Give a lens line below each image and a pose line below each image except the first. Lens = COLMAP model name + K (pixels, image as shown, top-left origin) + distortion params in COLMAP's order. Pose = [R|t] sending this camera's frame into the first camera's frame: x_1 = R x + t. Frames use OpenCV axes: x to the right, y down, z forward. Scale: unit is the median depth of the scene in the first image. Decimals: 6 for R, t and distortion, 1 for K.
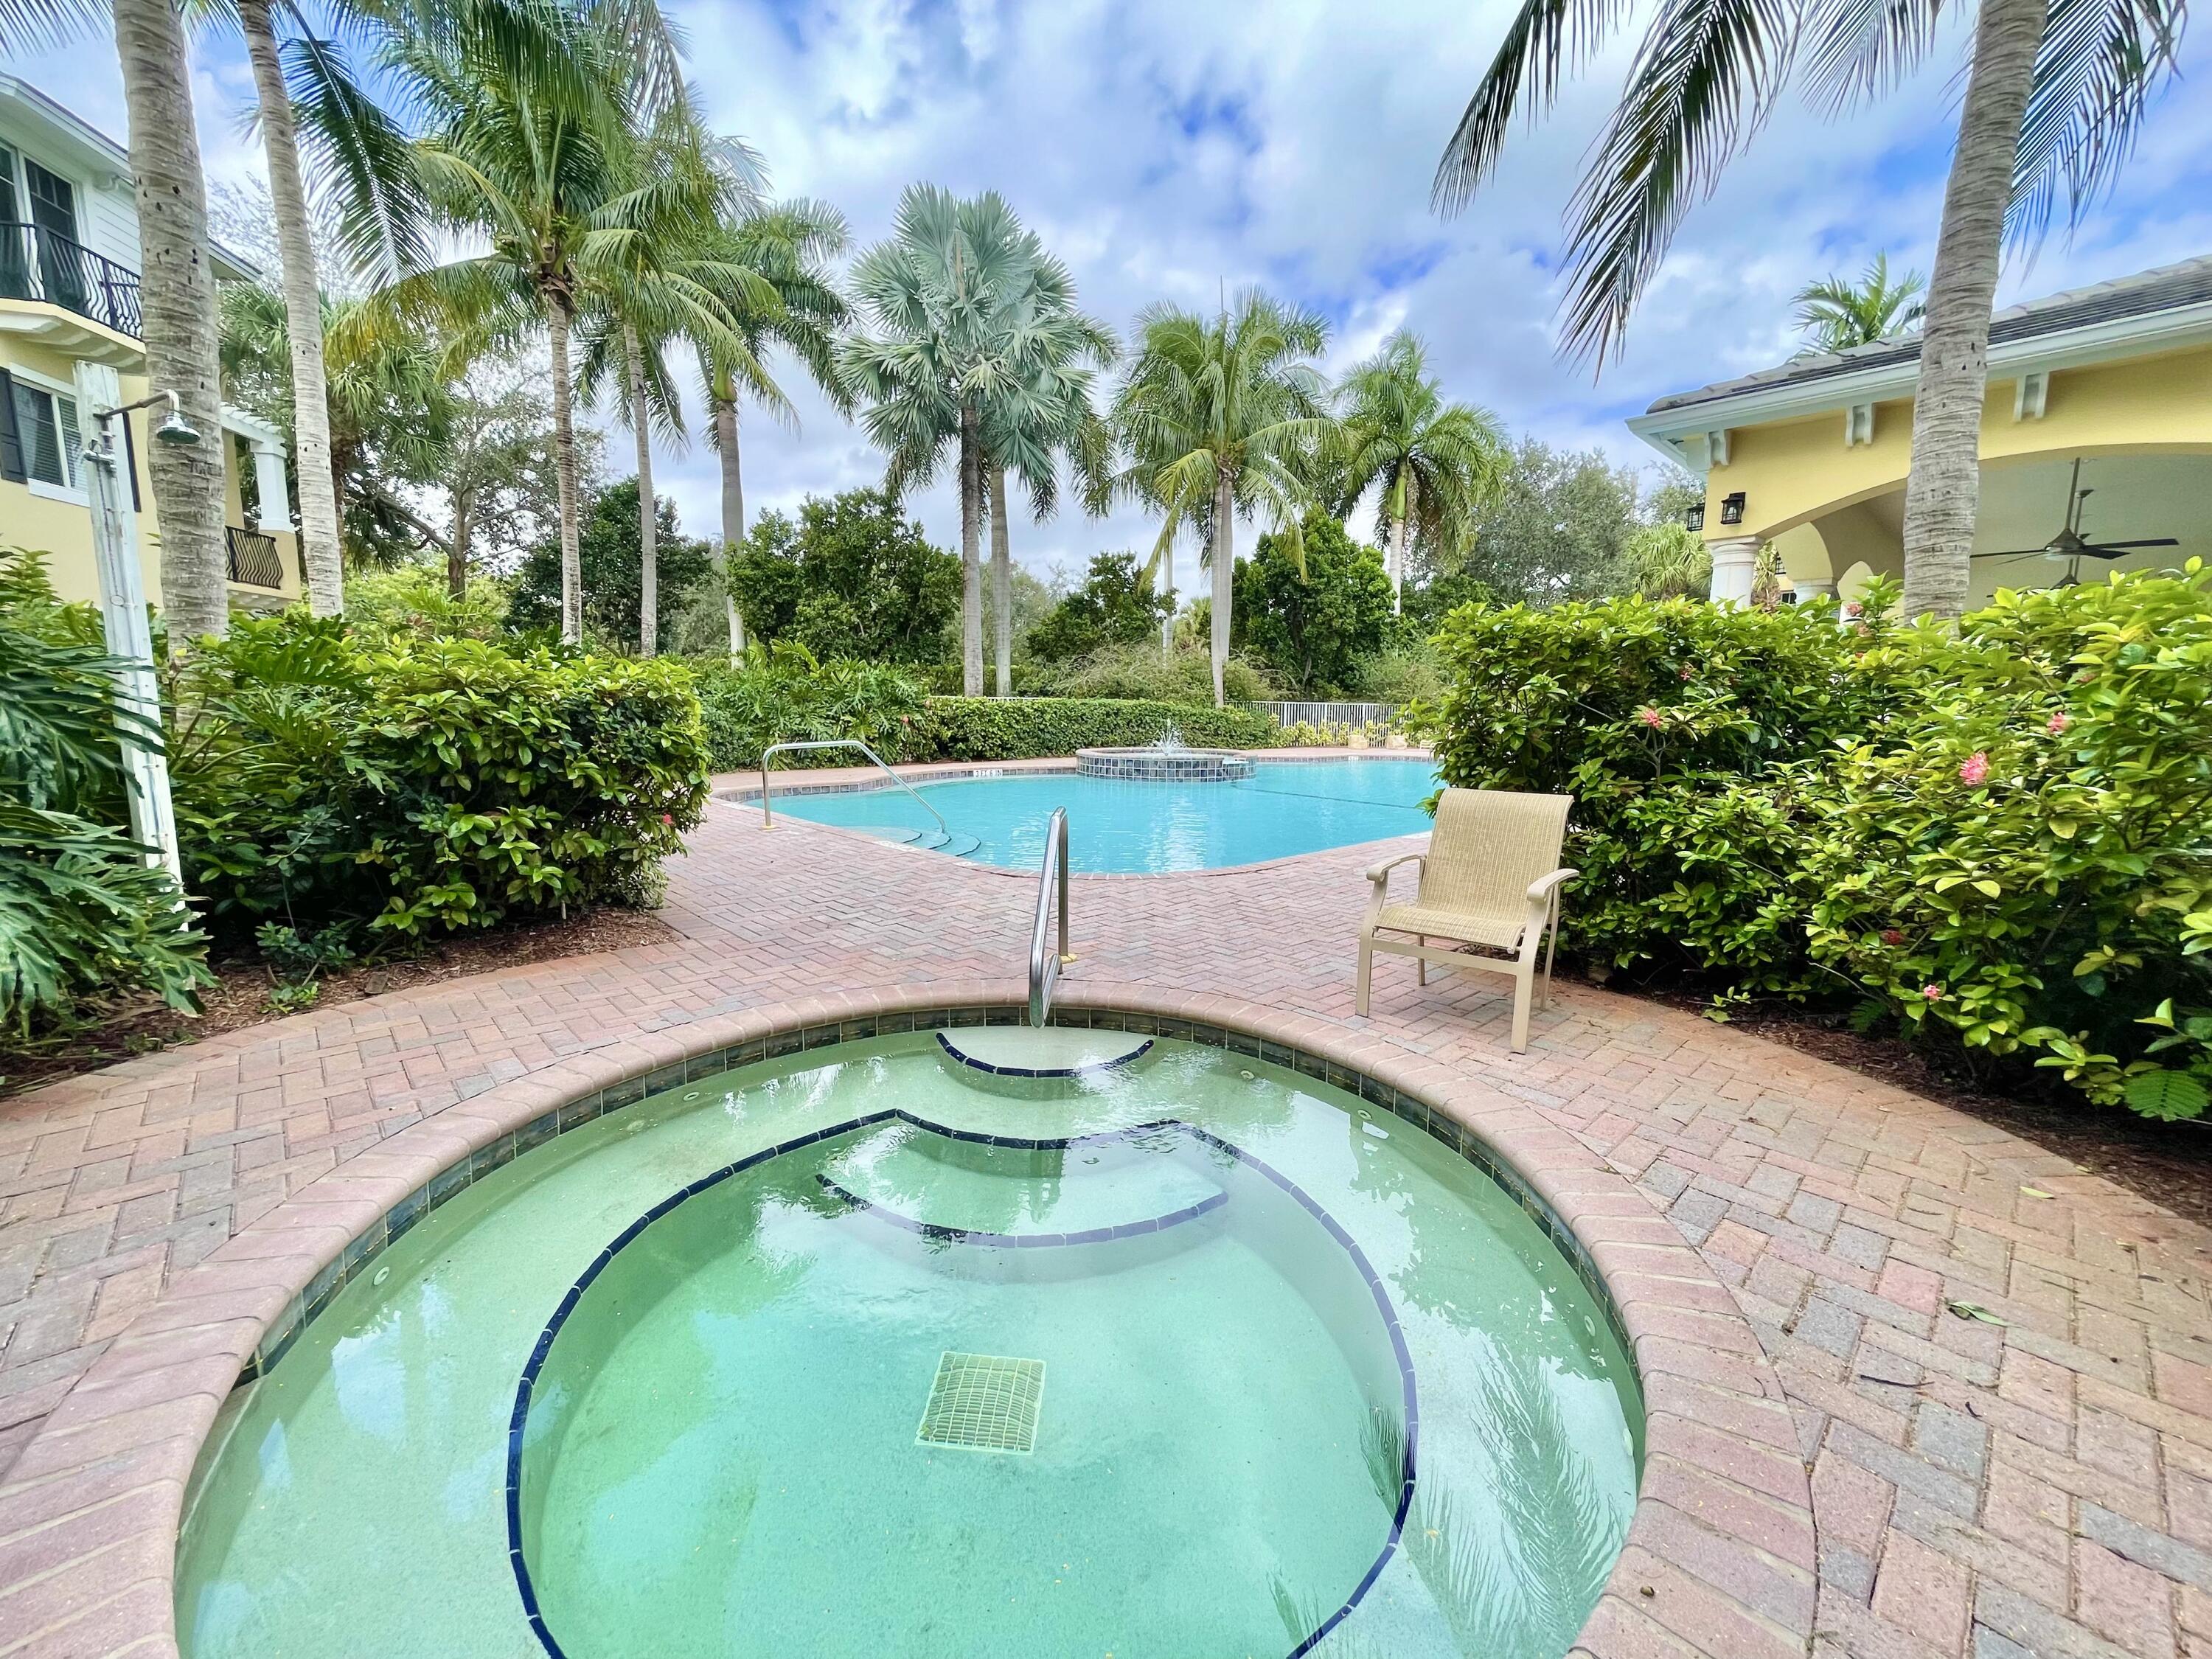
lens RADIAL K [[895.8, 0, 1095.1], [0, 895.8, 828.0], [0, 0, 1]] dist [-0.001291, -0.000072]
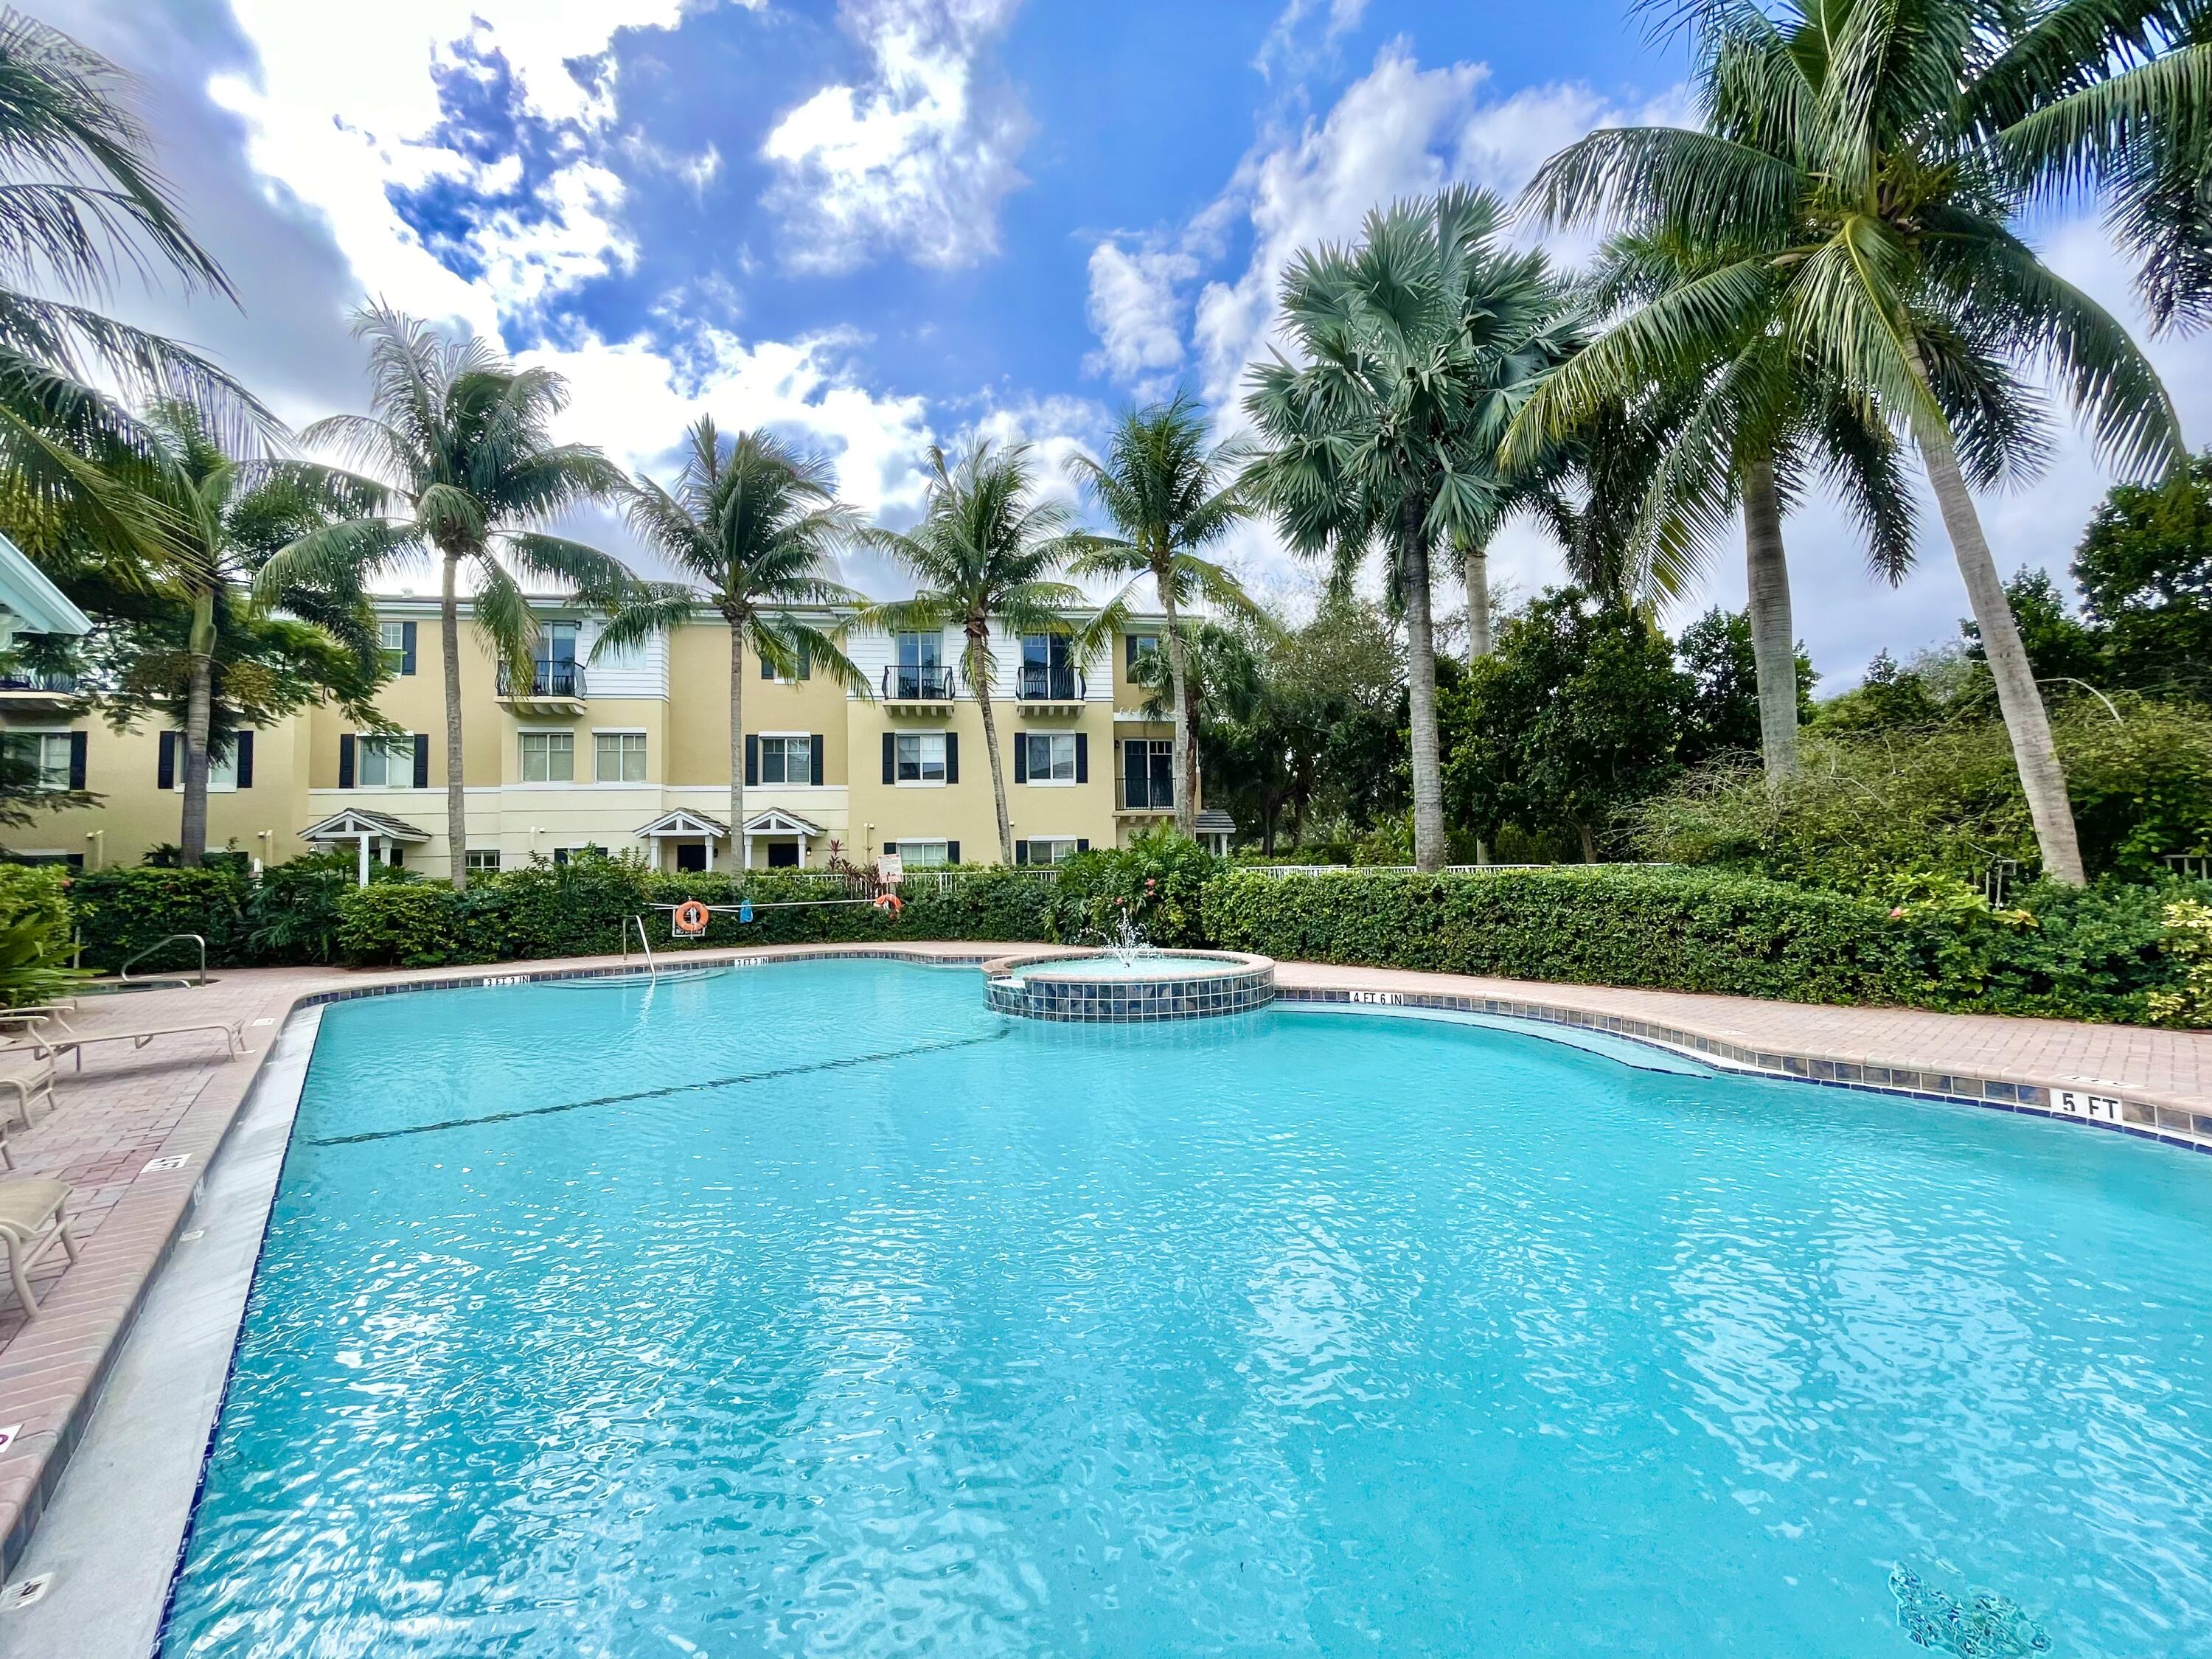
lens RADIAL K [[870.6, 0, 1106.0], [0, 870.6, 829.5], [0, 0, 1]] dist [-0.001052, -0.000045]
pose [[-0.034572, -0.062902, -0.997421, 0.442028], [-0.119851, 0.991076, -0.058347, -0.089566], [0.992190, 0.117524, -0.041803, 0.650032]]
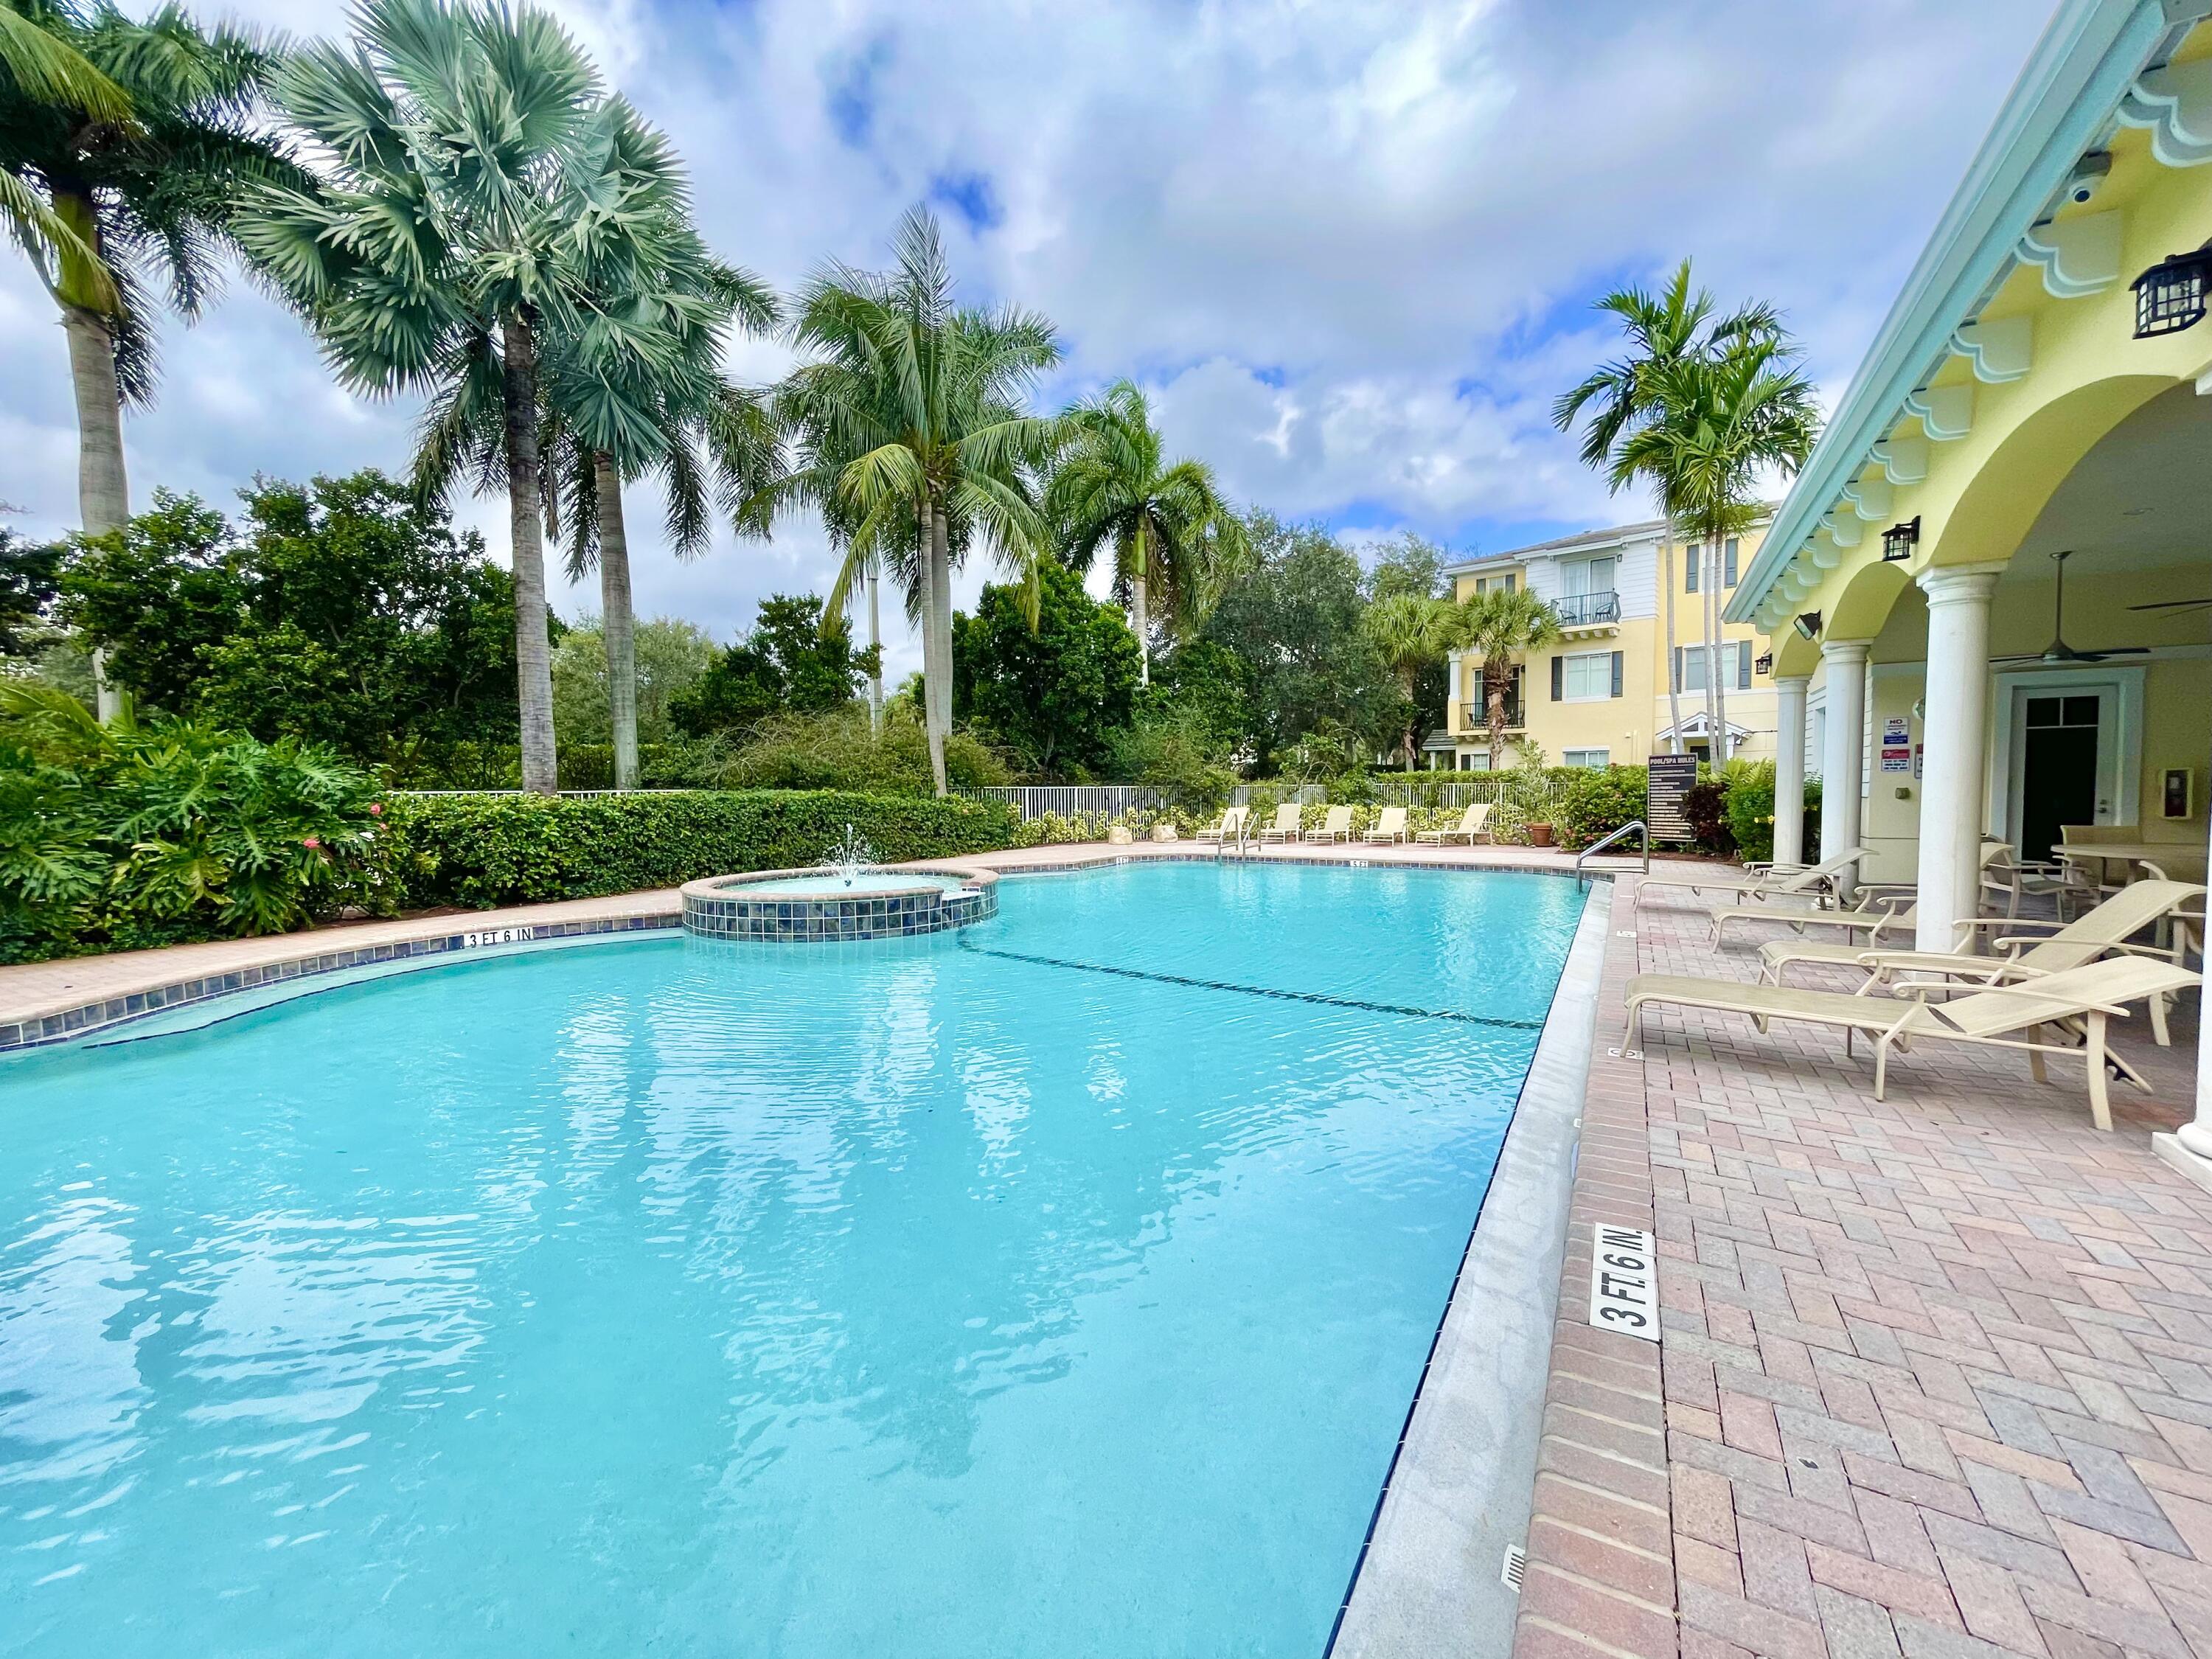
lens RADIAL K [[895.8, 0, 1095.1], [0, 895.8, 828.0], [0, 0, 1]] dist [-0.001291, -0.000072]
pose [[0.956129, -0.035481, 0.290789, 0.042065], [0.061717, 0.994756, -0.081555, -0.038547], [-0.286370, 0.095923, 0.953305, 0.246469]]
